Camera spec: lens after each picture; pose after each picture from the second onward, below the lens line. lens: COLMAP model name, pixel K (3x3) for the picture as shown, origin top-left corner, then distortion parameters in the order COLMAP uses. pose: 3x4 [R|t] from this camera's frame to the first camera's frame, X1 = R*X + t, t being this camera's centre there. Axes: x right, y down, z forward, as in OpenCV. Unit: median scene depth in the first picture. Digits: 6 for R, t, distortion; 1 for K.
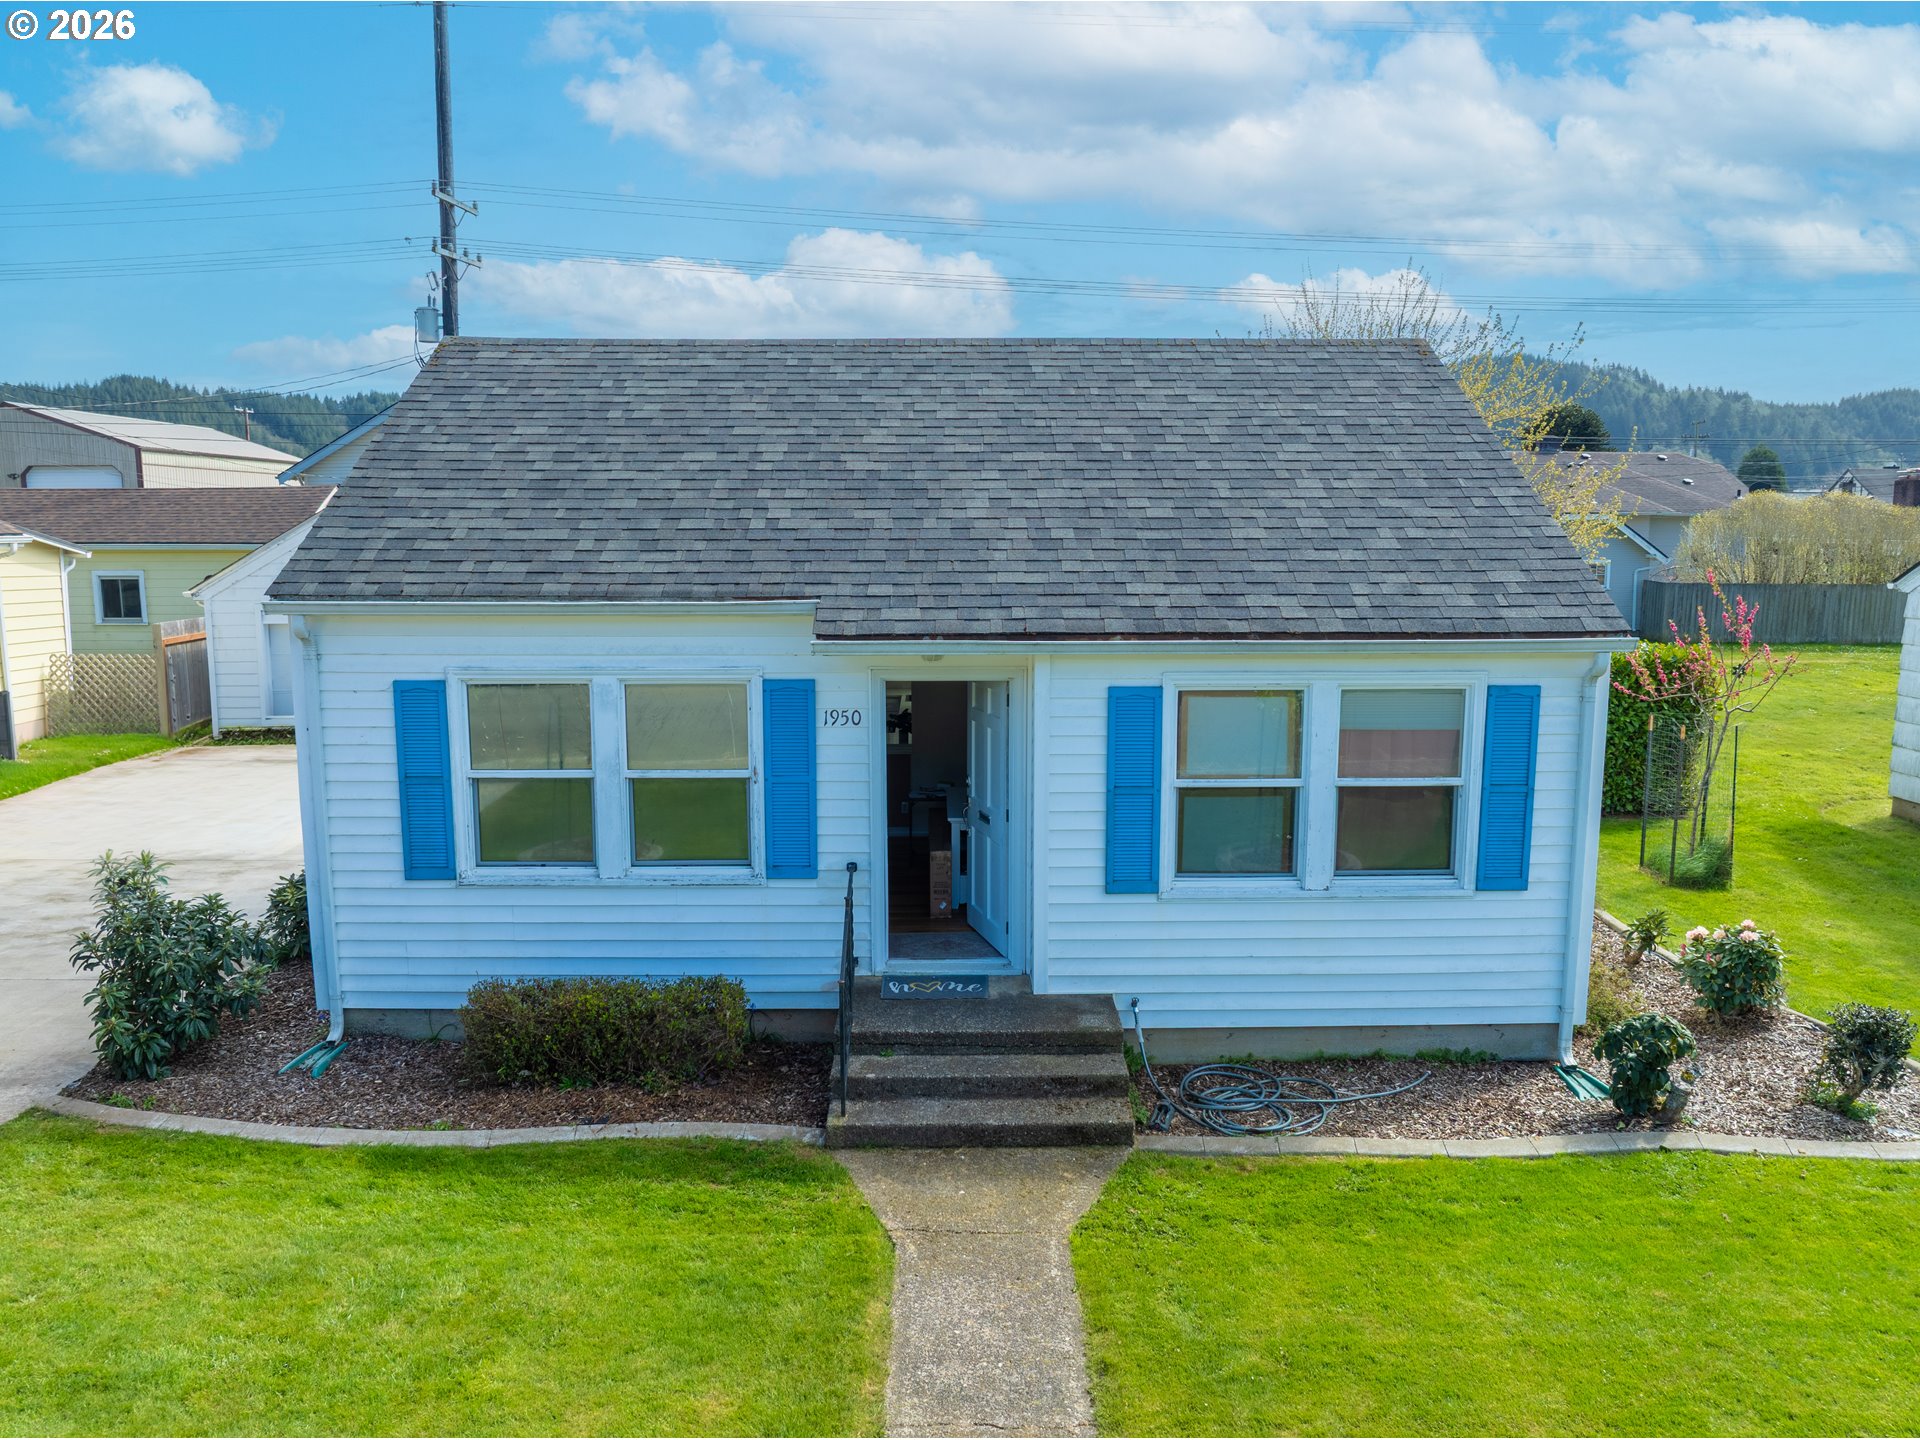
lens RADIAL K [[1360.0, 0, 962.5], [0, 1360.0, 712.5], [0, 0, 1]] dist [-0.033749, -0.003989]
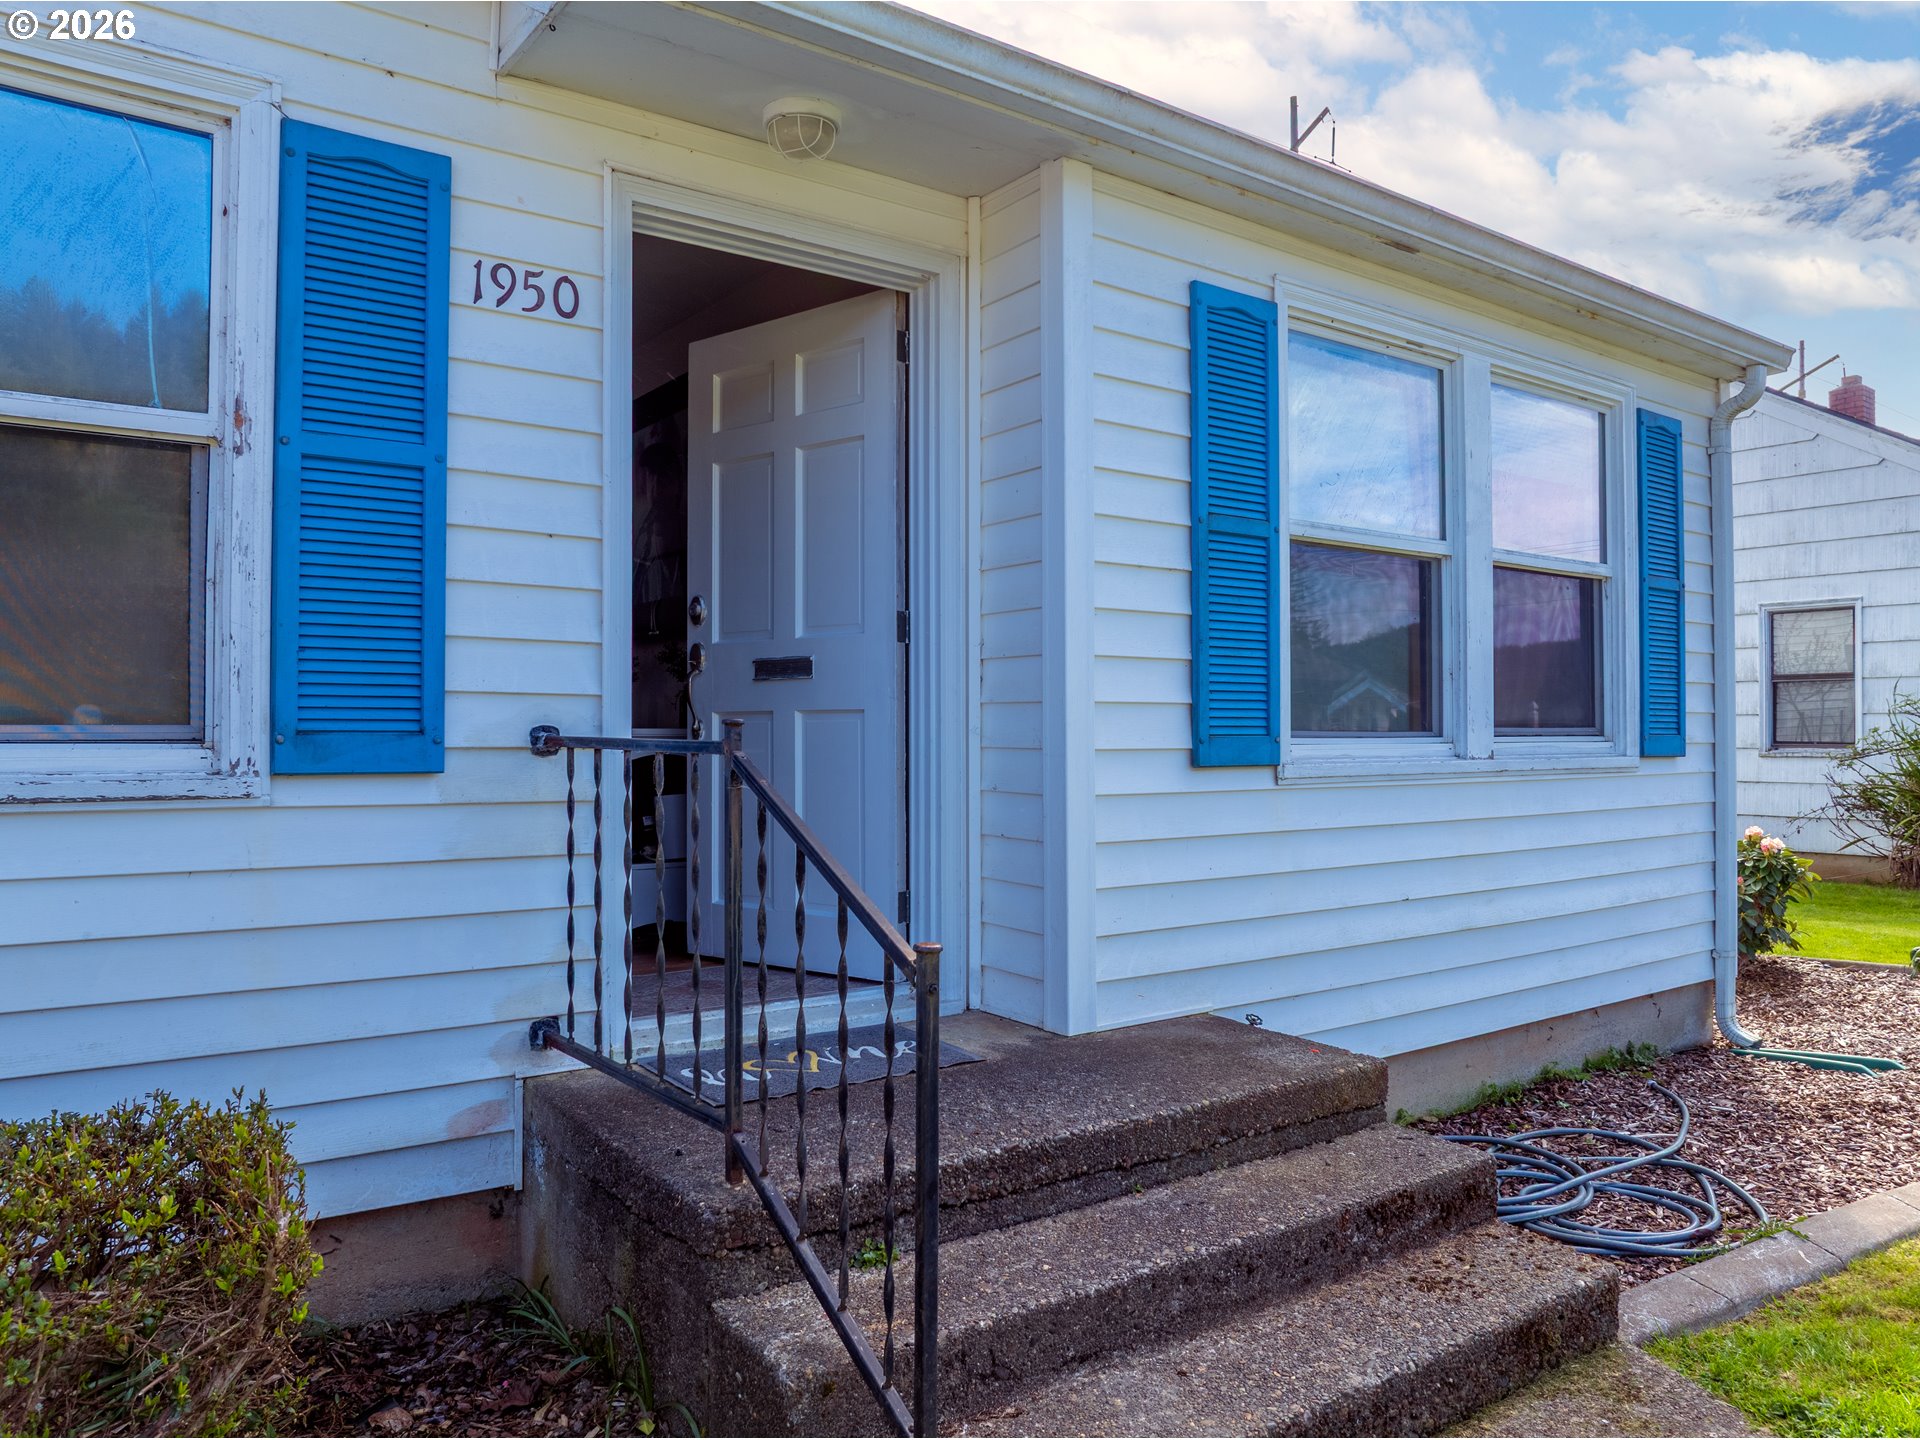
lens RADIAL K [[1360.0, 0, 946.3], [0, 1360.0, 718.5], [0, 0, 1]] dist [-0.033749, -0.003989]
pose [[0.816273, 0.009276, 0.577591, -0.197044], [0.080530, 0.988280, -0.129680, 0.162596], [-0.572025, 0.152368, 0.805960, 0.682471]]
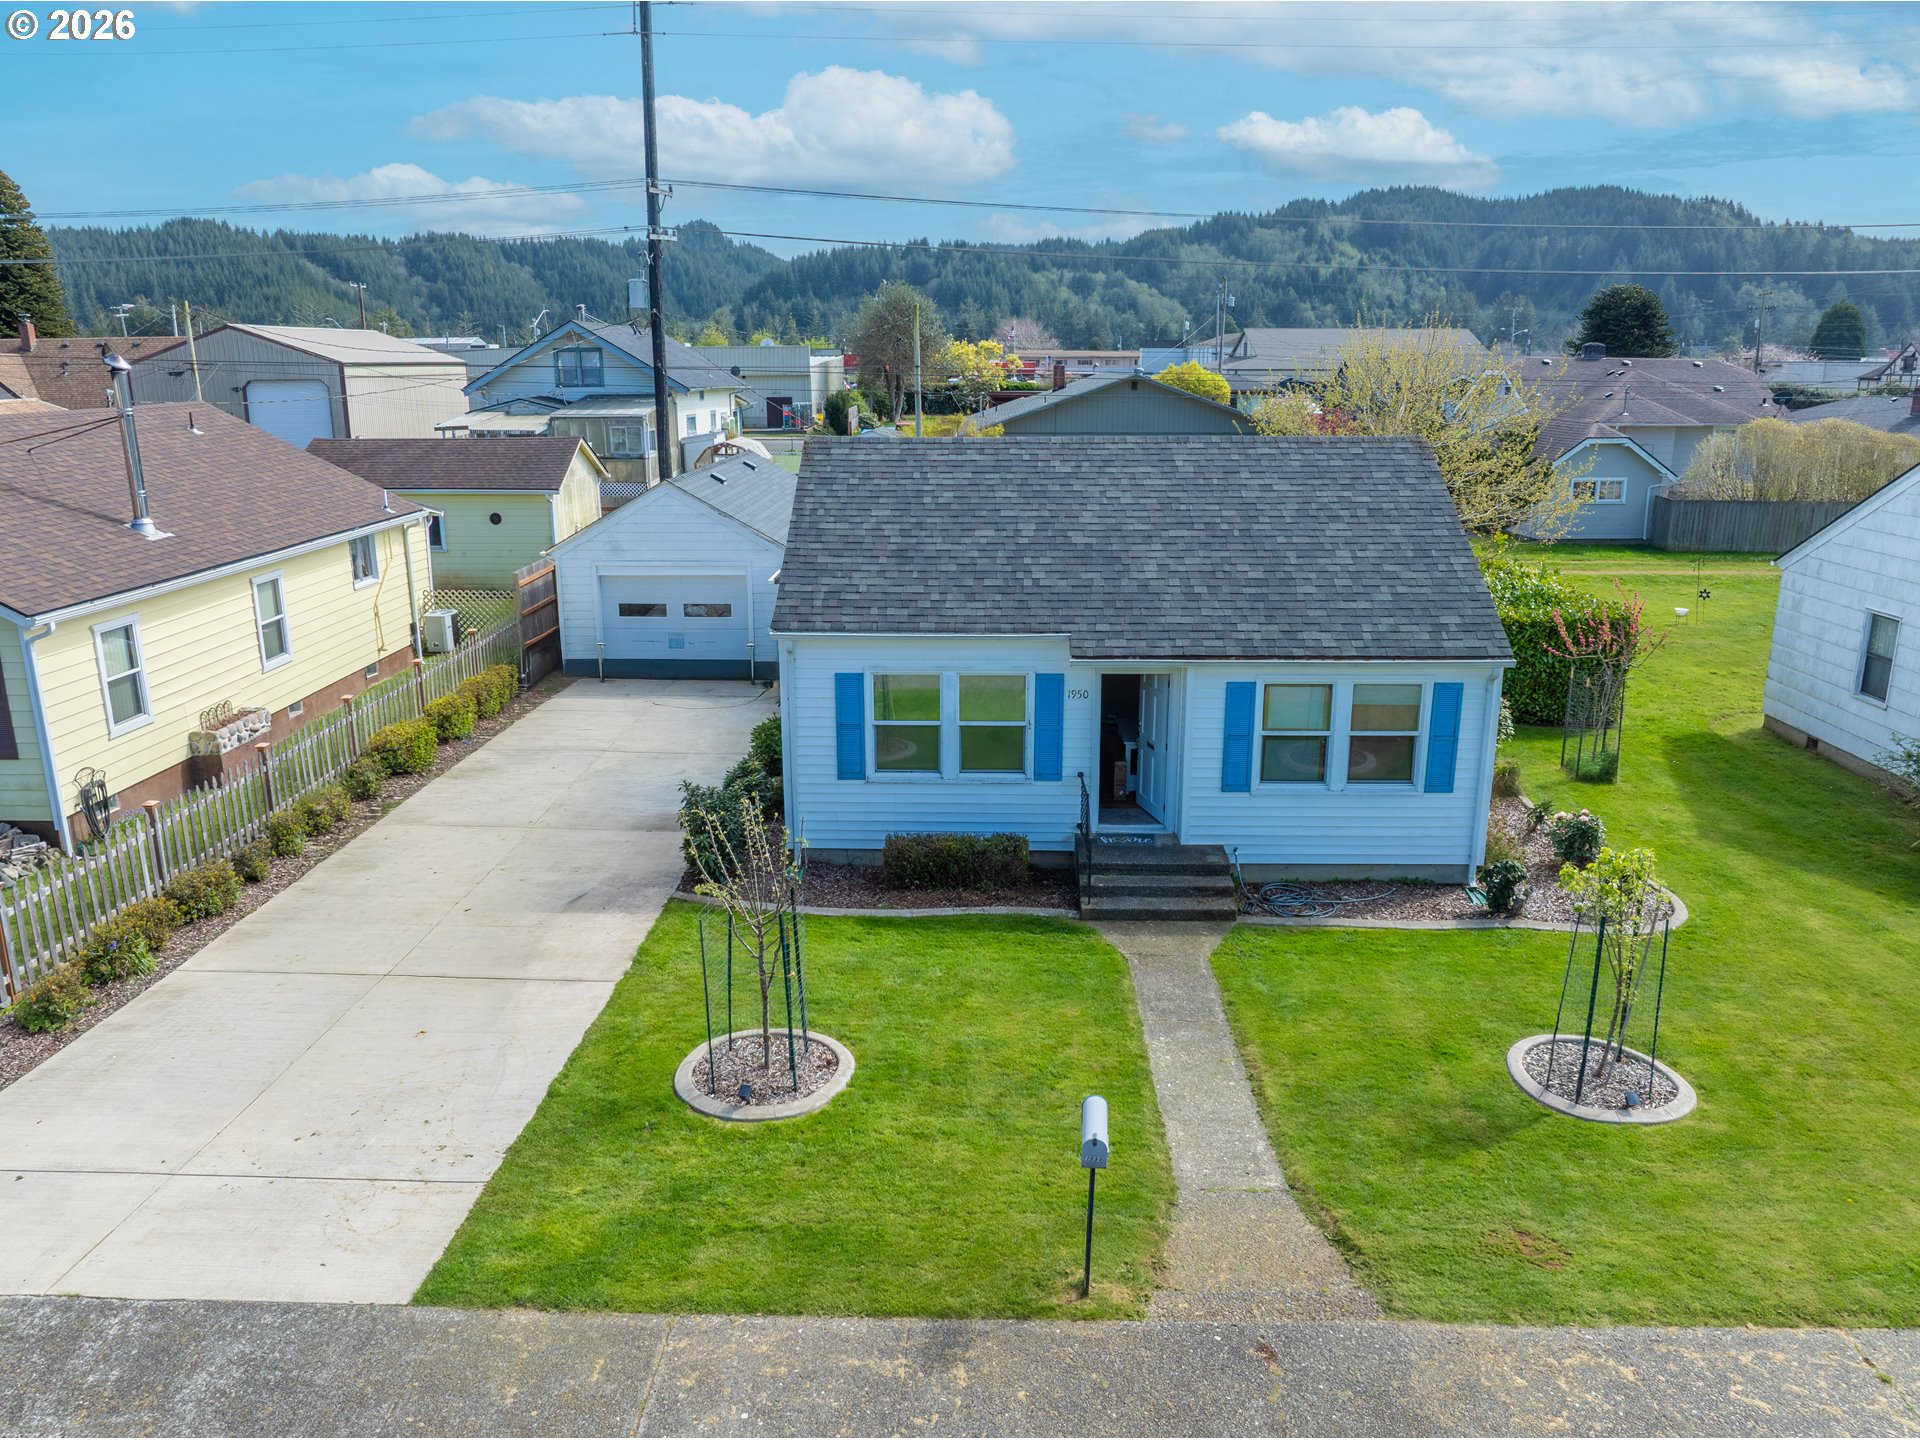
lens RADIAL K [[1360.0, 0, 955.6], [0, 1360.0, 715.5], [0, 0, 1]] dist [-0.033749, -0.003989]
pose [[0.998892, 0.009201, -0.046155, -0.168202], [-0.003755, 0.993159, 0.116712, -0.179999], [0.046913, -0.116409, 0.992093, -0.822150]]
